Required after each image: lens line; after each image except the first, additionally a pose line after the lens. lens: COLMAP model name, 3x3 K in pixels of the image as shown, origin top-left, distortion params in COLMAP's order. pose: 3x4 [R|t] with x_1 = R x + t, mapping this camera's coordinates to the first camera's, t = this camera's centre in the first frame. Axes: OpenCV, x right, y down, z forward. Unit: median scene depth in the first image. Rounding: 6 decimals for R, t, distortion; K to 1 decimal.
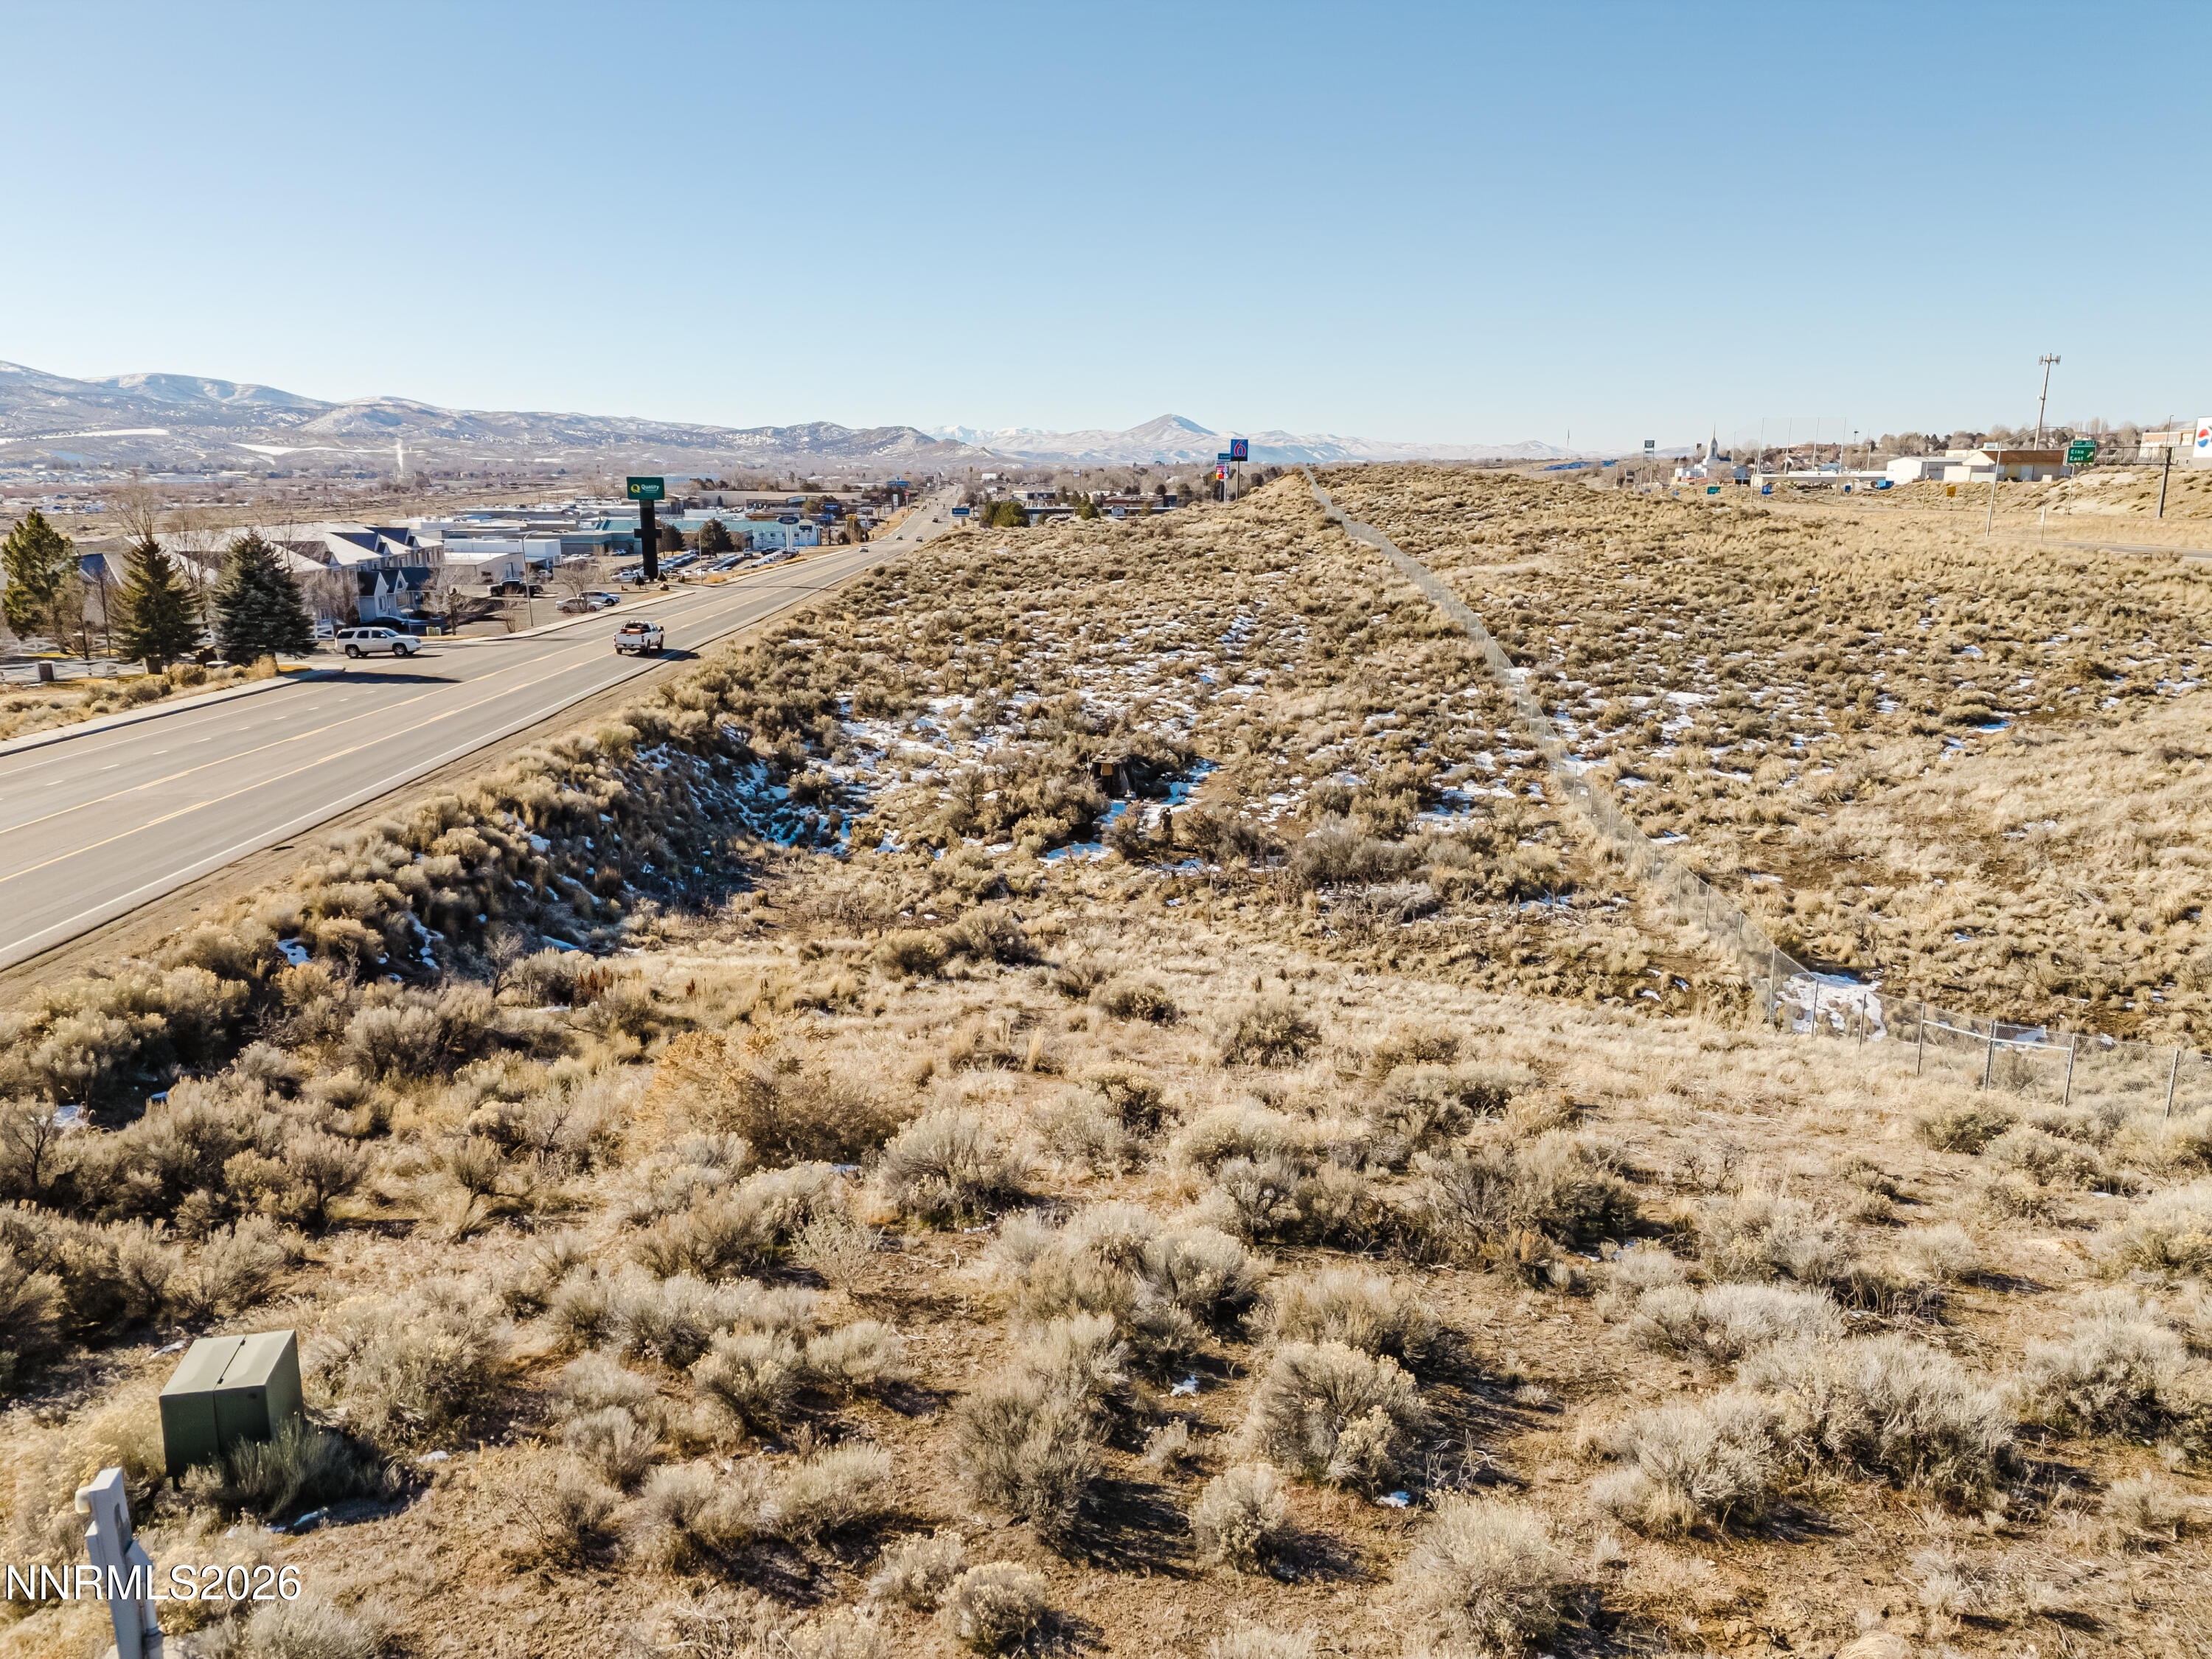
lens RADIAL K [[1604.3, 0, 1112.6], [0, 1604.3, 829.5], [0, 0, 1]] dist [0.077800, -0.070015]
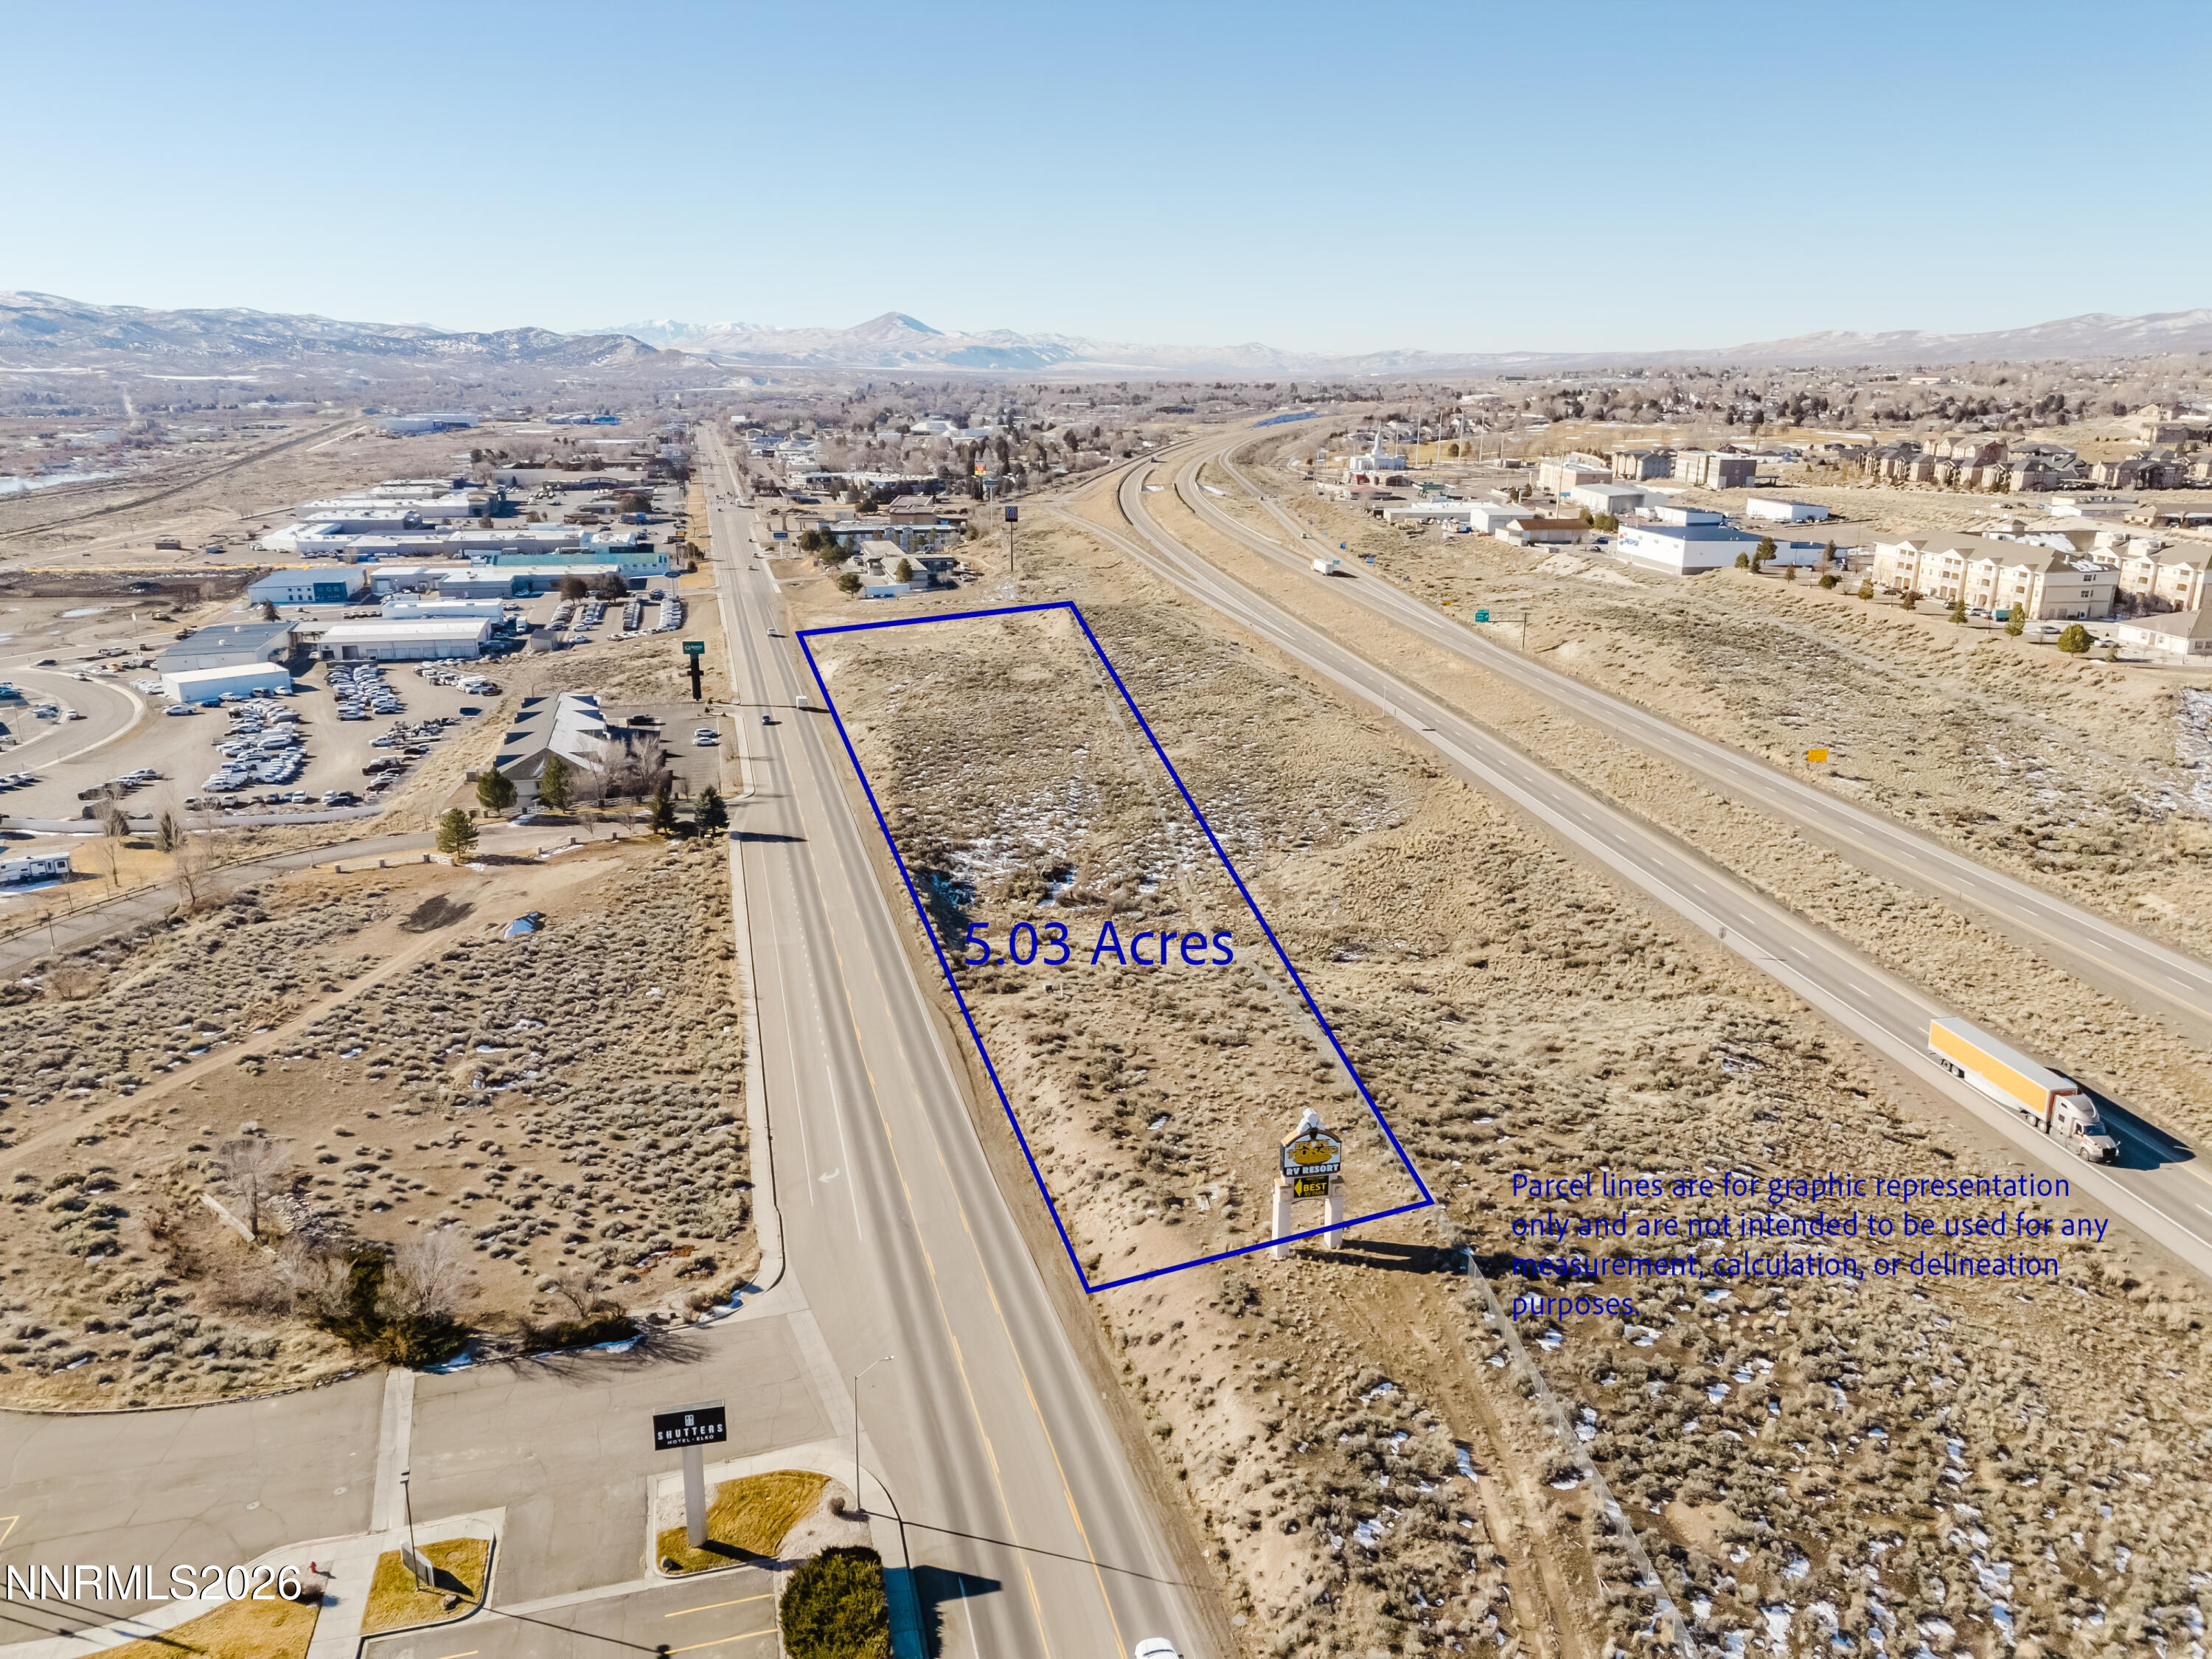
lens RADIAL K [[1604.3, 0, 1111.2], [0, 1604.3, 843.4], [0, 0, 1]] dist [0.077800, -0.070015]
pose [[0.986903, -0.045411, 0.154793, -0.039593], [0.034880, 0.996931, 0.070083, -0.033757], [-0.157501, -0.063766, 0.985458, -0.235357]]
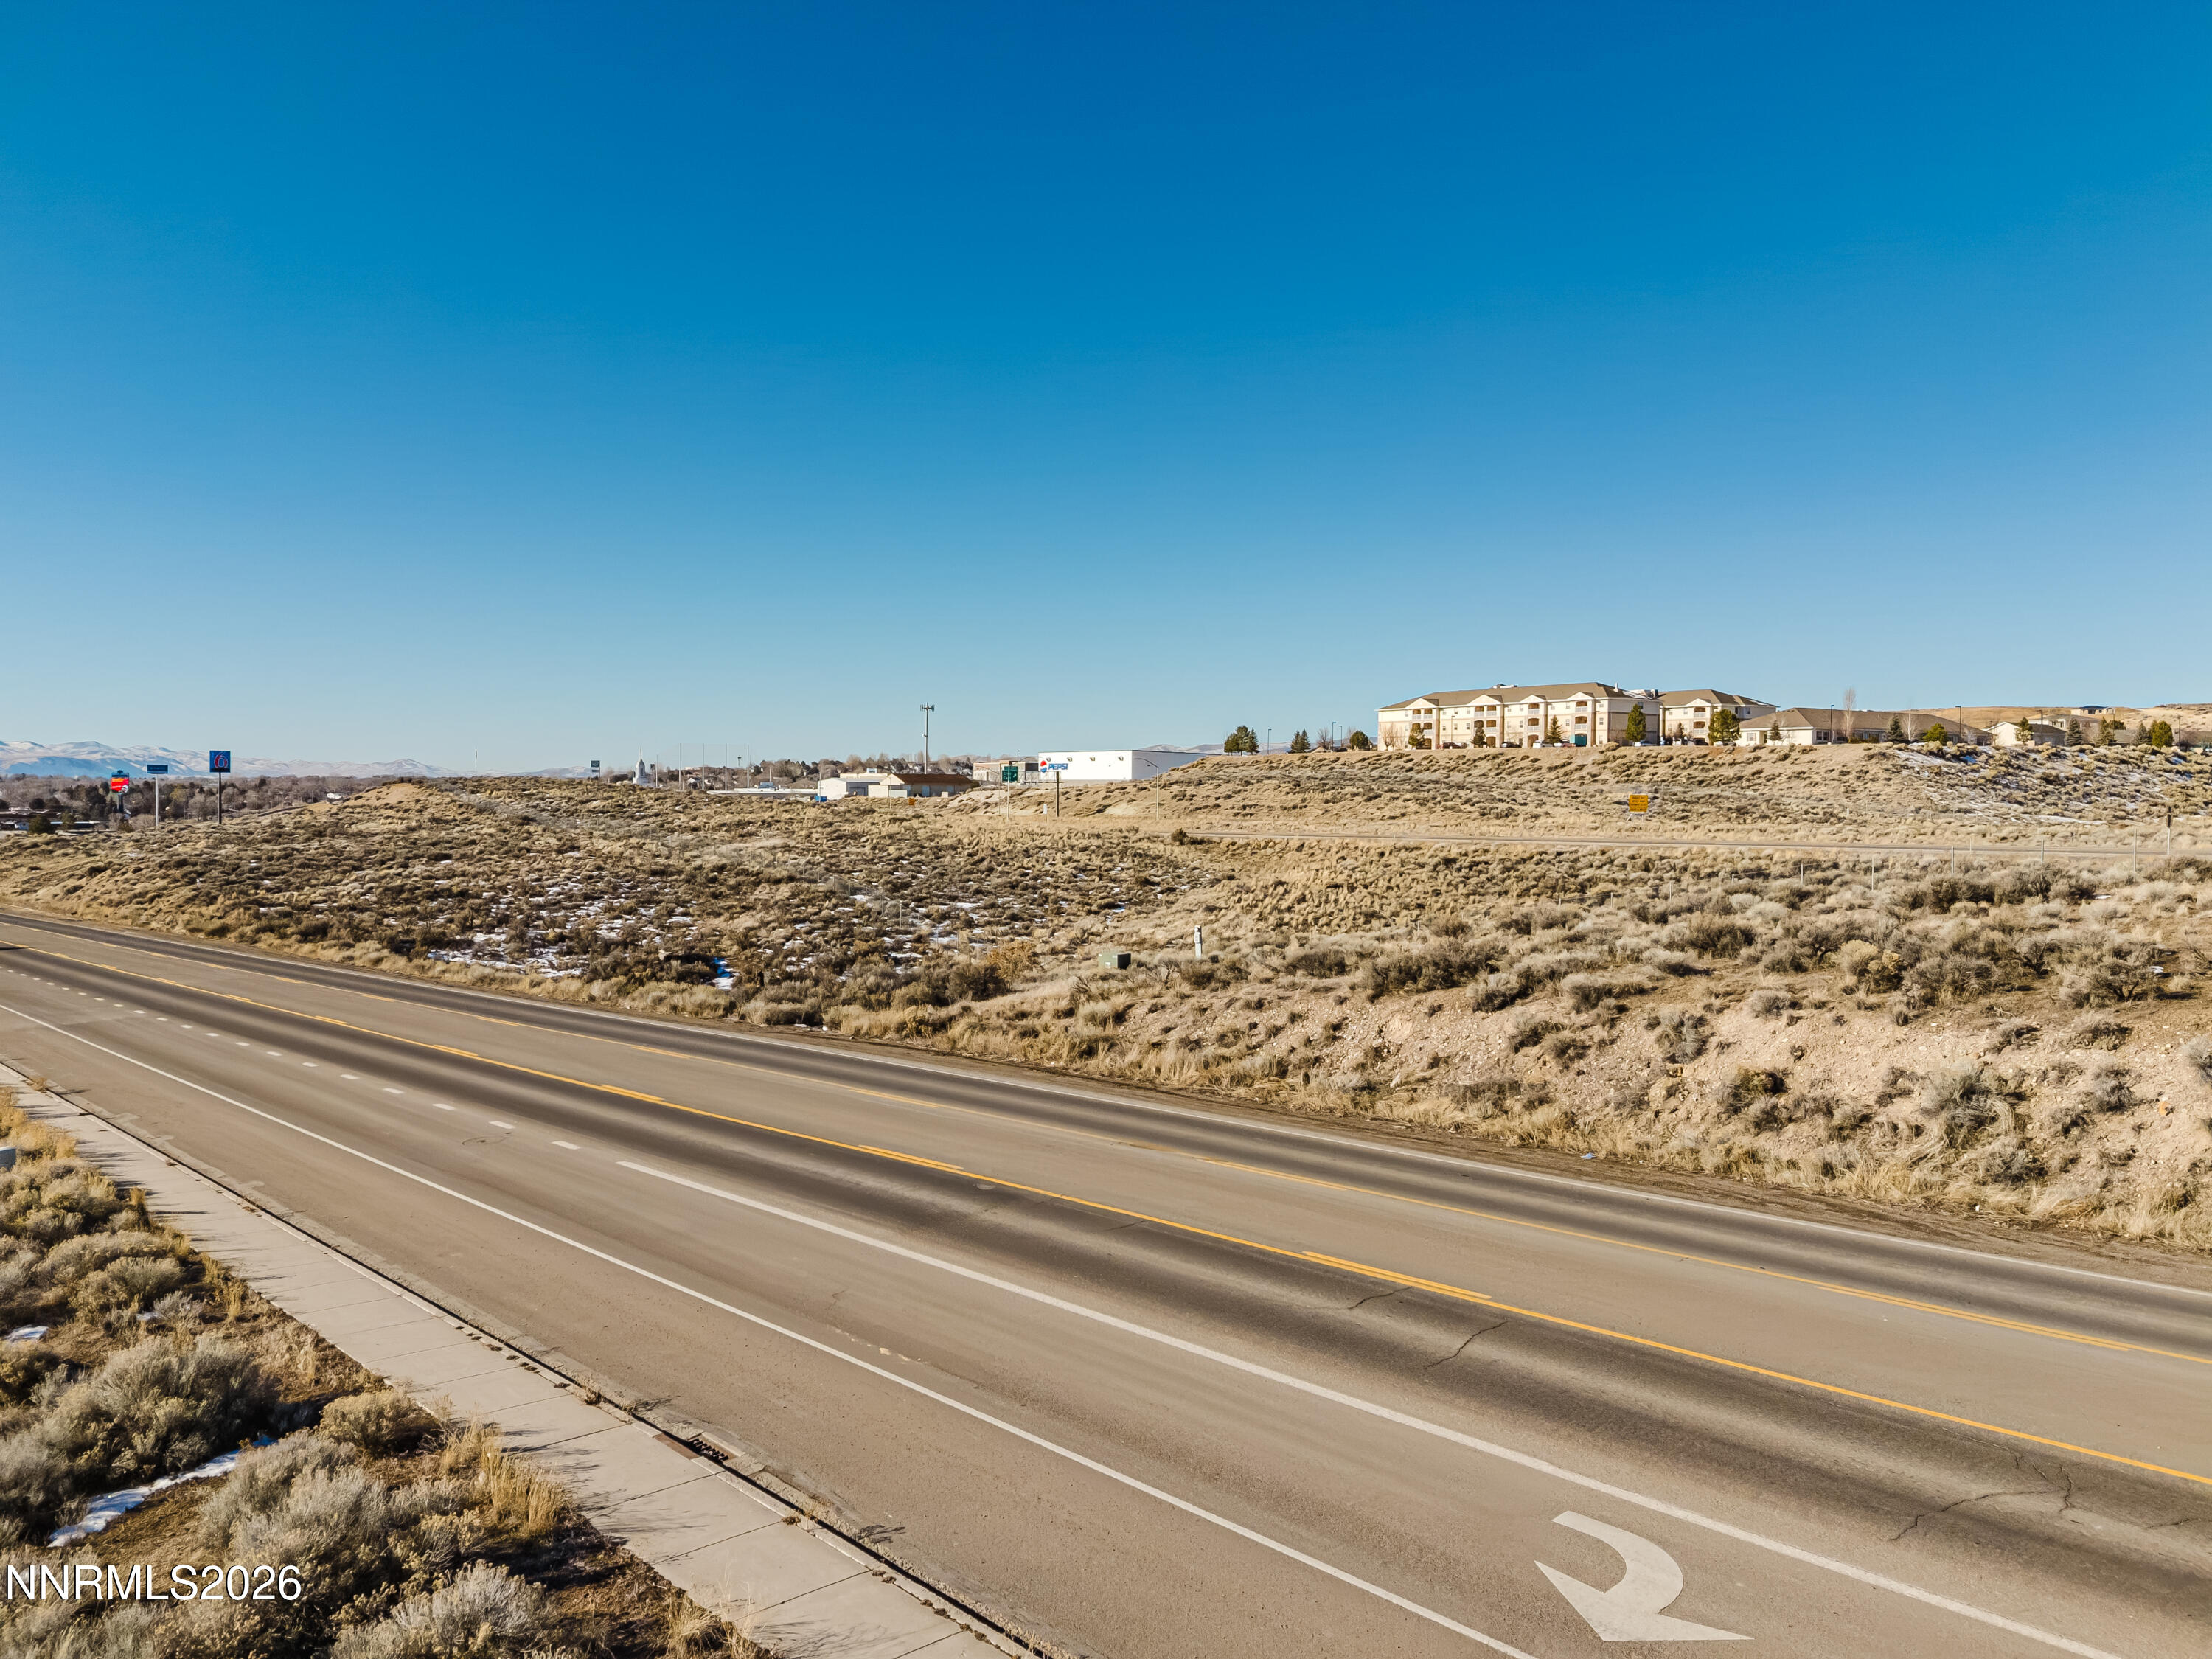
lens RADIAL K [[1604.3, 0, 1119.7], [0, 1604.3, 832.7], [0, 0, 1]] dist [0.077800, -0.070015]
pose [[0.789611, -0.014868, 0.613428, -0.063273], [0.131165, 0.980689, -0.145067, 0.012725], [-0.599425, 0.195007, 0.776313, -0.049452]]
